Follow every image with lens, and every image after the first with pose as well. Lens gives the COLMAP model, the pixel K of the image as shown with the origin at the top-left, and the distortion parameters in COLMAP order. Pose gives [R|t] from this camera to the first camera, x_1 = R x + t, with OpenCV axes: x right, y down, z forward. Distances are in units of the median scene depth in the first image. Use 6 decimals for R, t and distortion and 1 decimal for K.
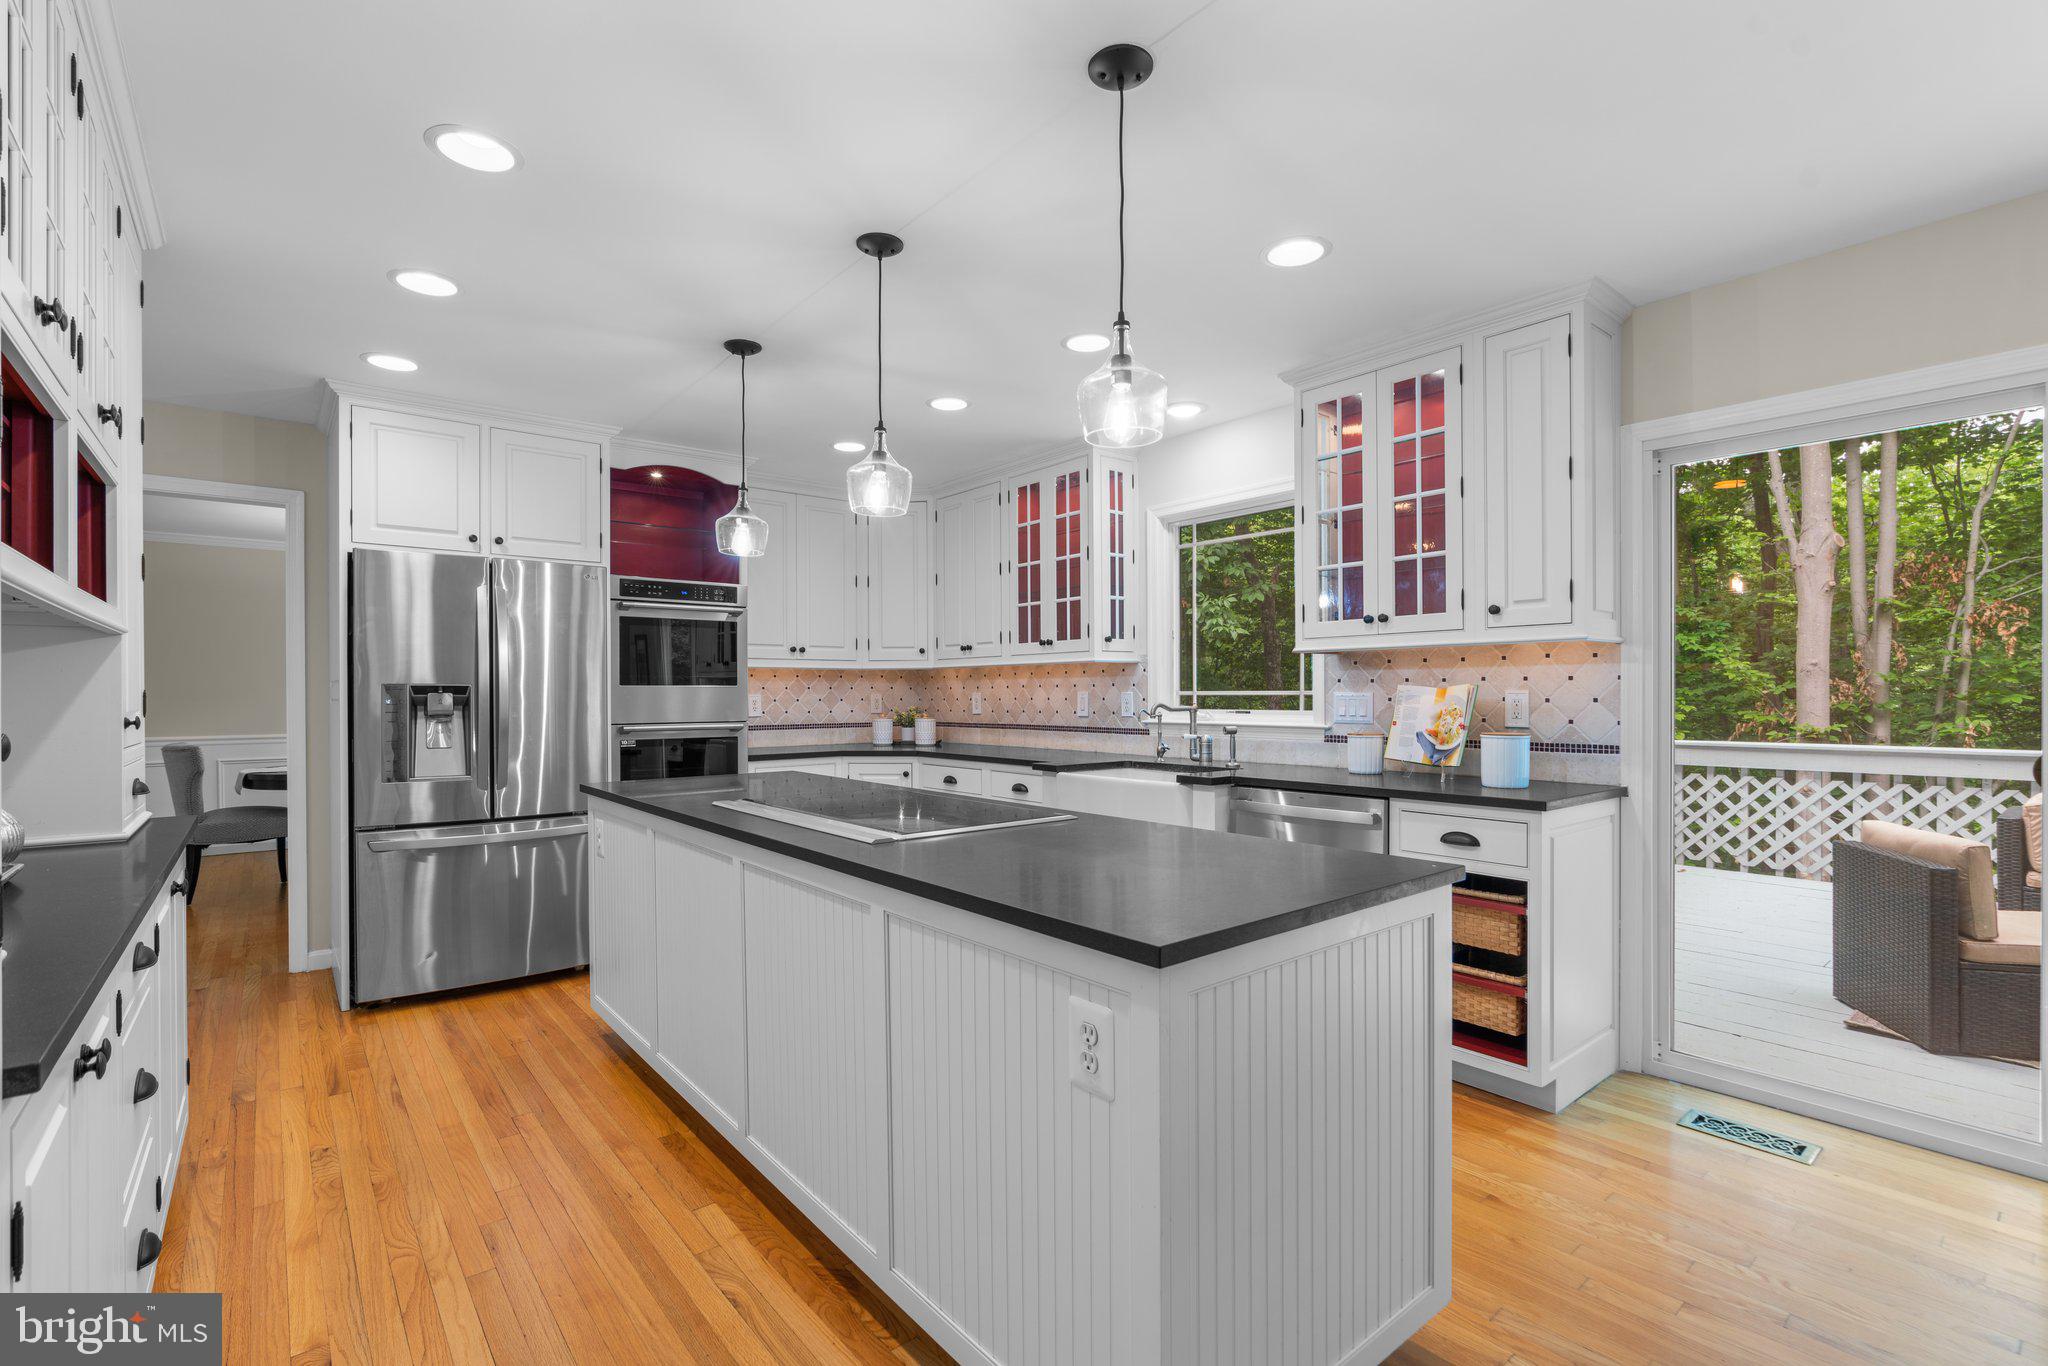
lens RADIAL K [[937.0, 0, 1029.9], [0, 937.0, 692.3], [0, 0, 1]] dist [-0.005723, 0.004491]
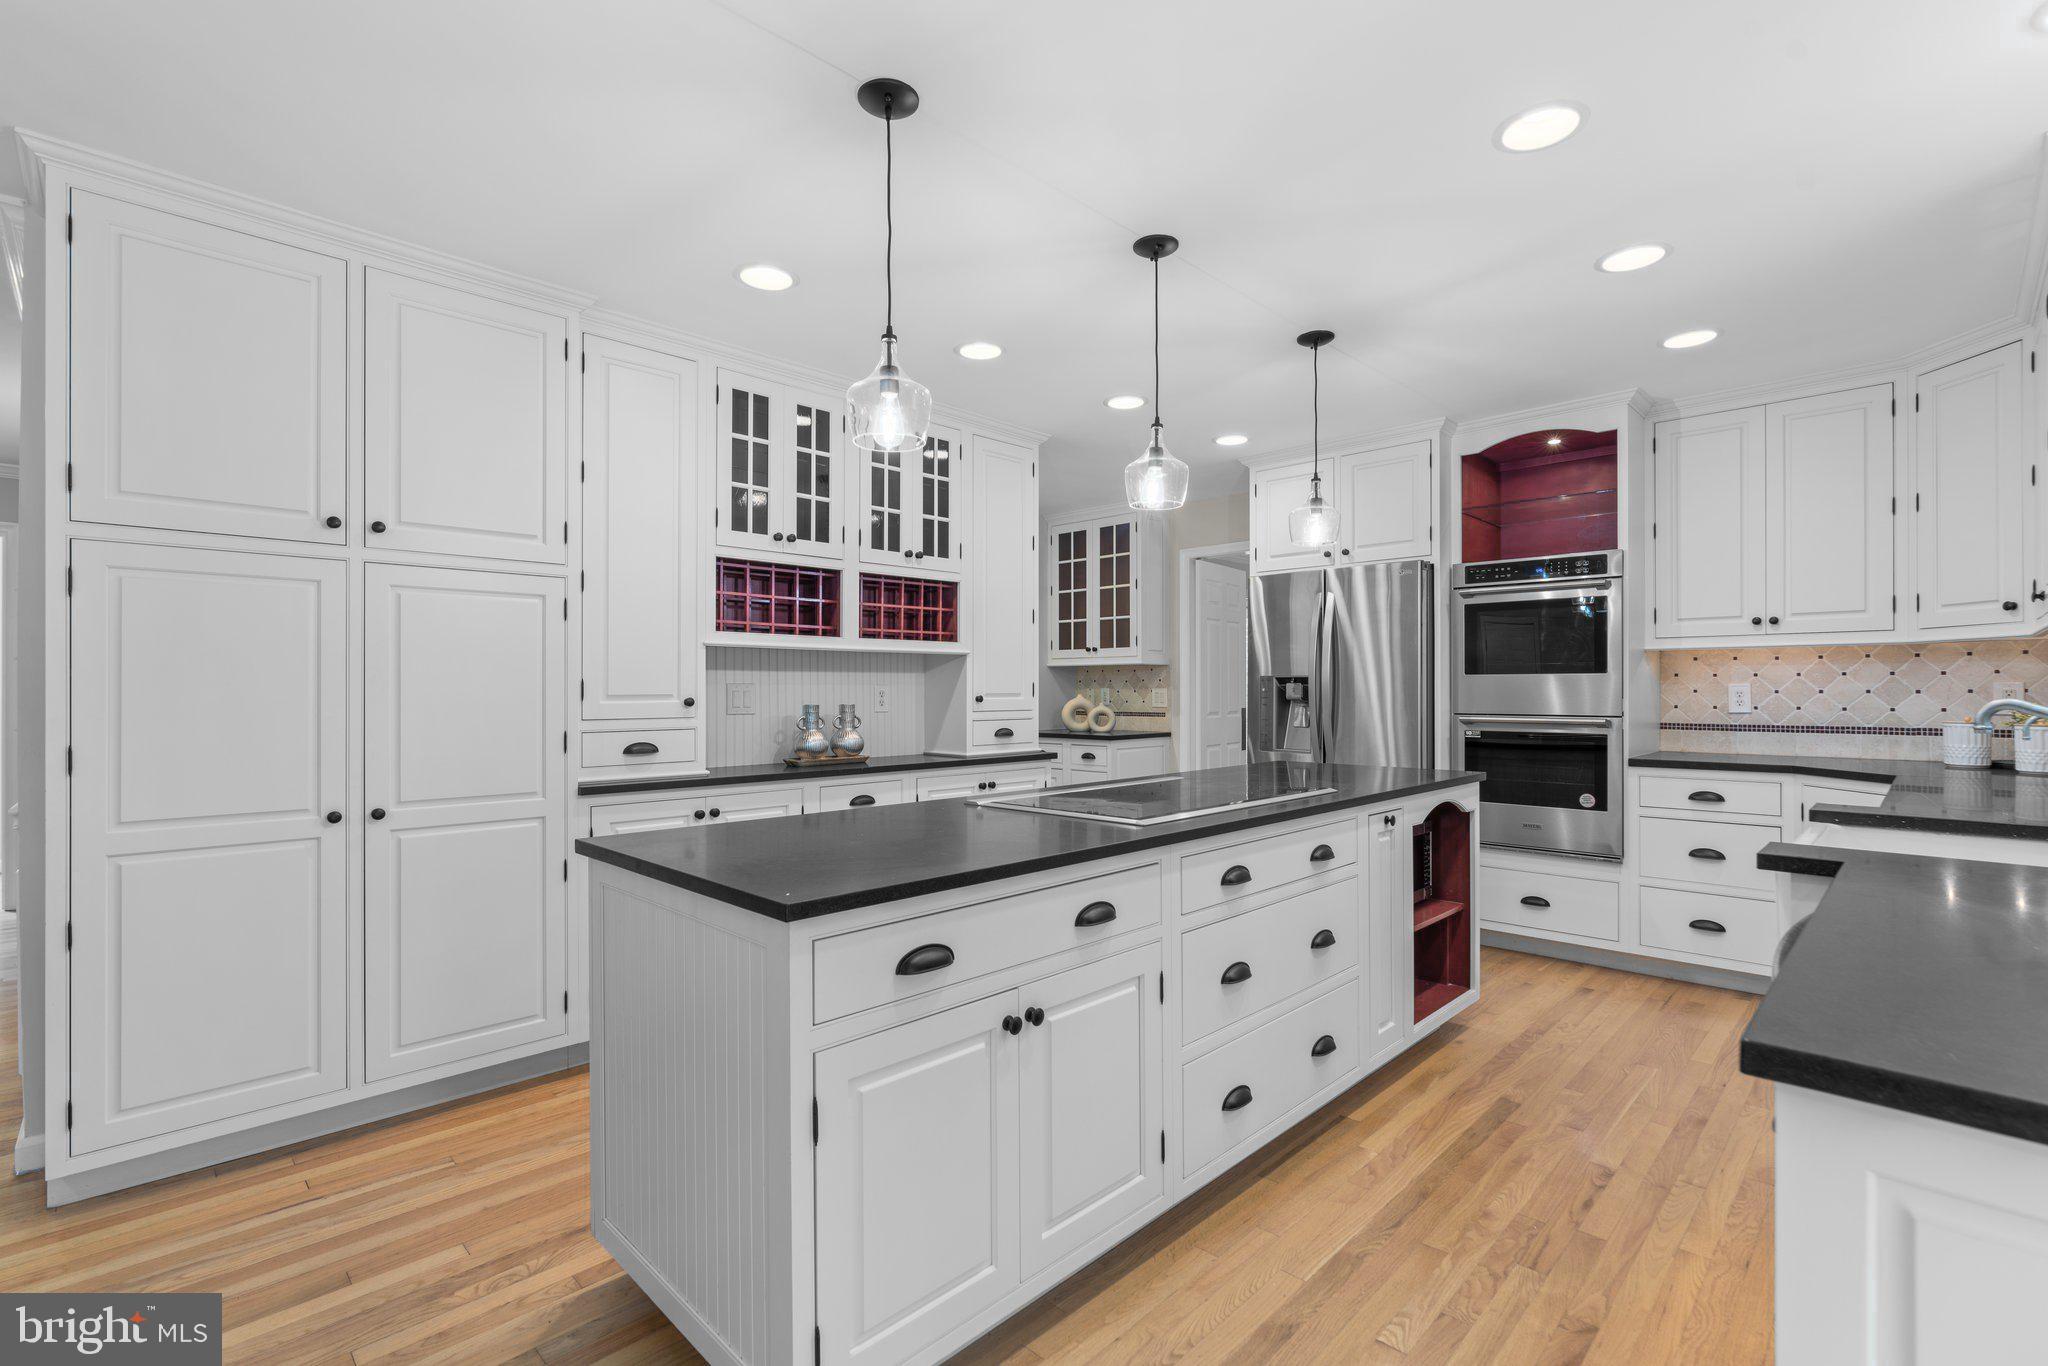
lens RADIAL K [[937.0, 0, 1034.6], [0, 937.0, 687.7], [0, 0, 1]] dist [-0.005723, 0.004491]
pose [[0.114071, 0.000774, -0.993472, 0.458235], [0.004790, 0.999988, 0.001329, 0.002299], [0.993461, -0.004910, 0.114066, 0.412159]]
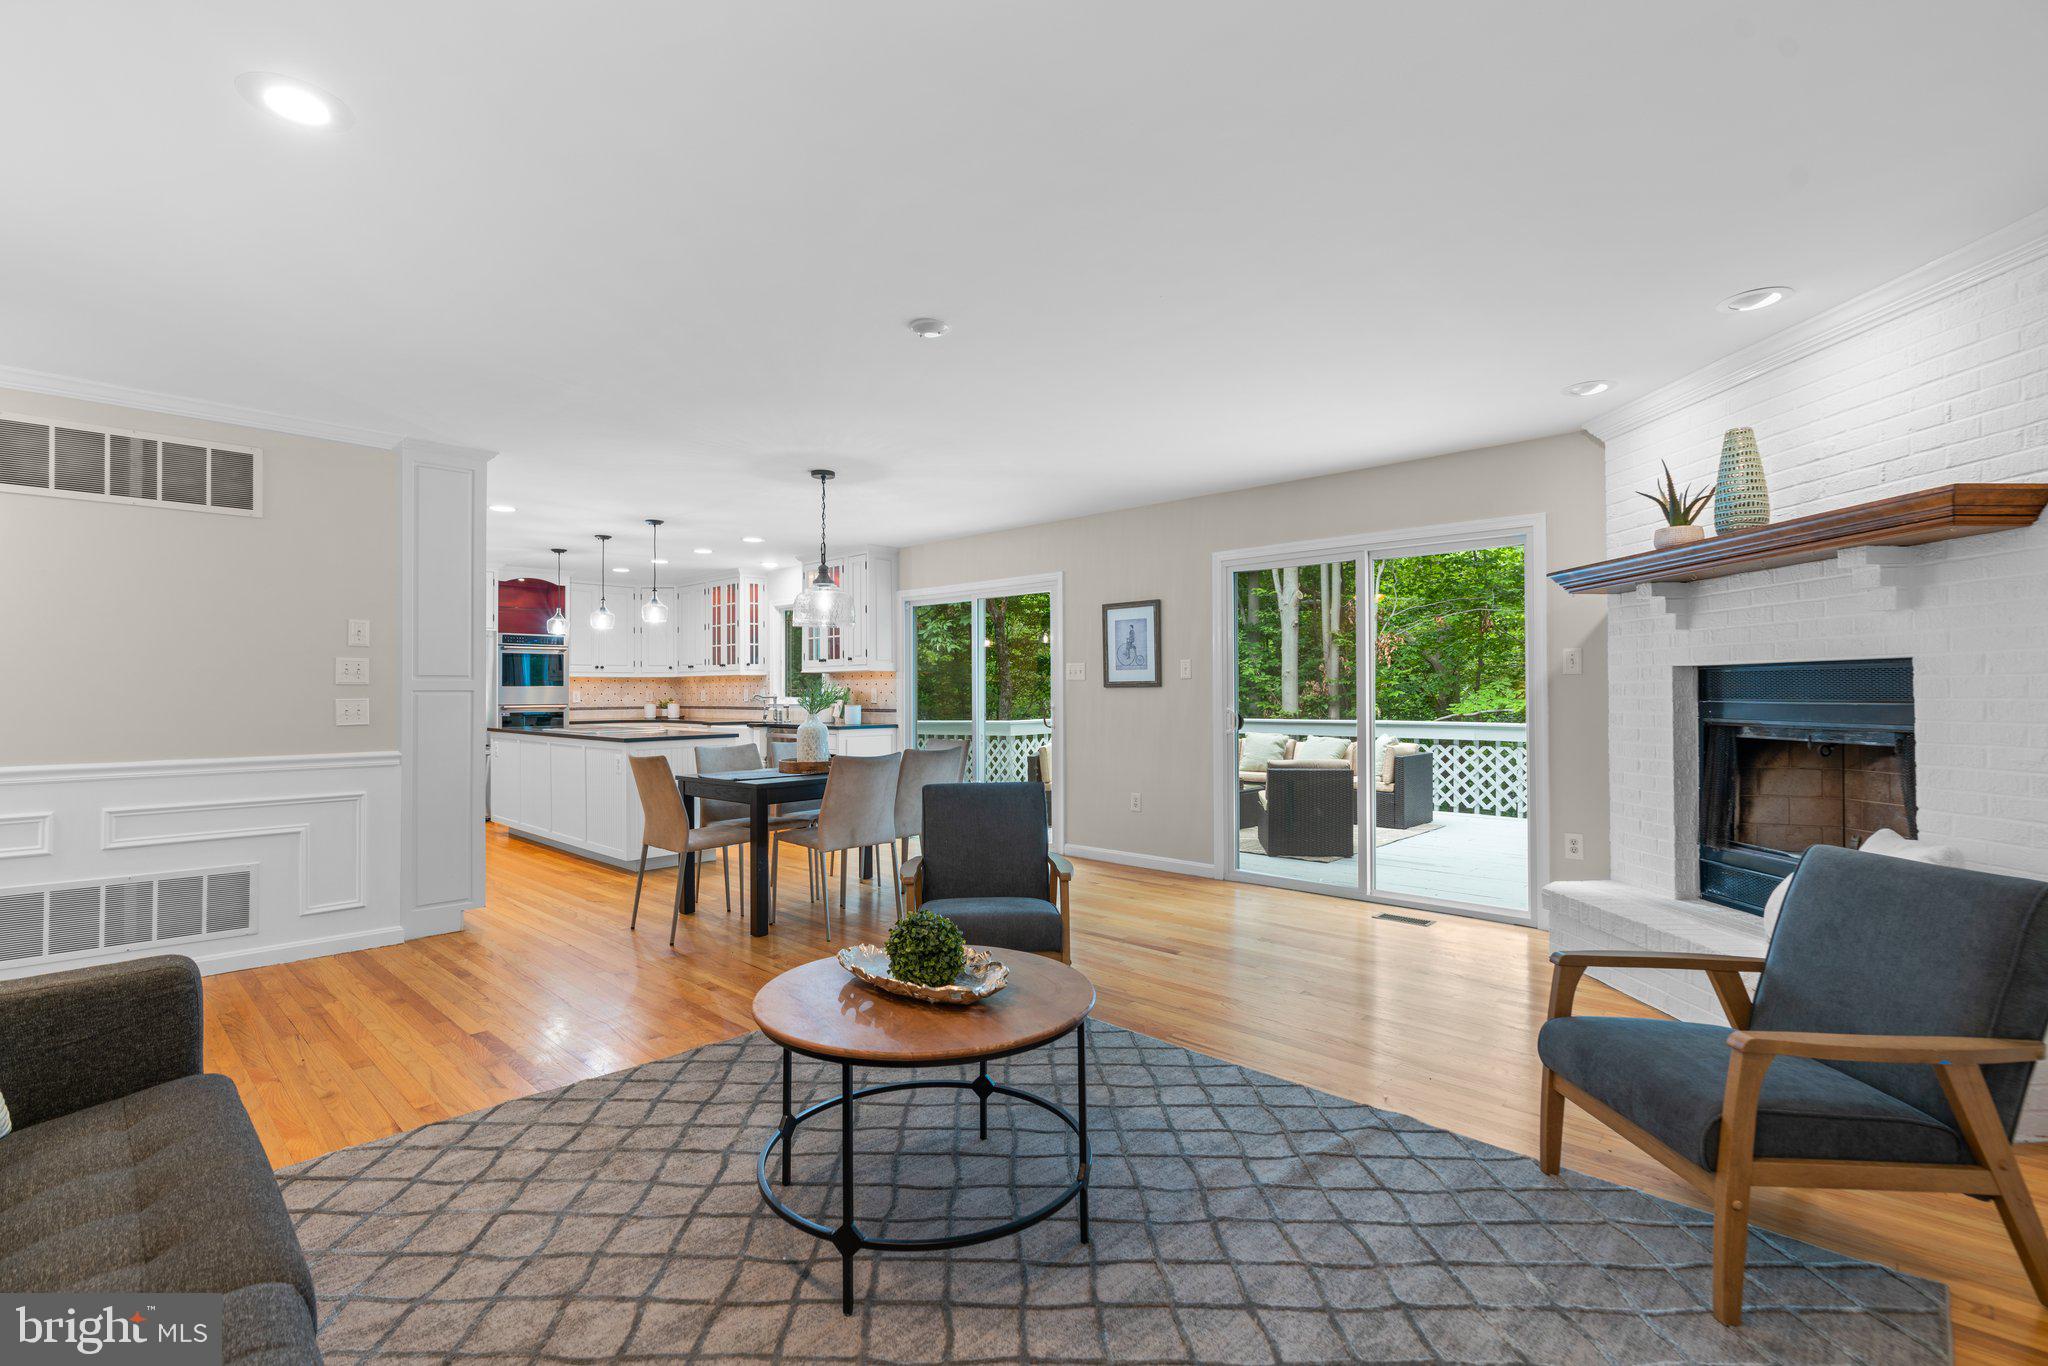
lens RADIAL K [[937.0, 0, 1020.7], [0, 937.0, 680.5], [0, 0, 1]] dist [-0.005723, 0.004491]
pose [[0.993406, 0.000222, 0.114646, 0.435611], [0.000879, 0.999954, -0.009554, 0.000093], [-0.114643, 0.009592, 0.993360, -1.116133]]
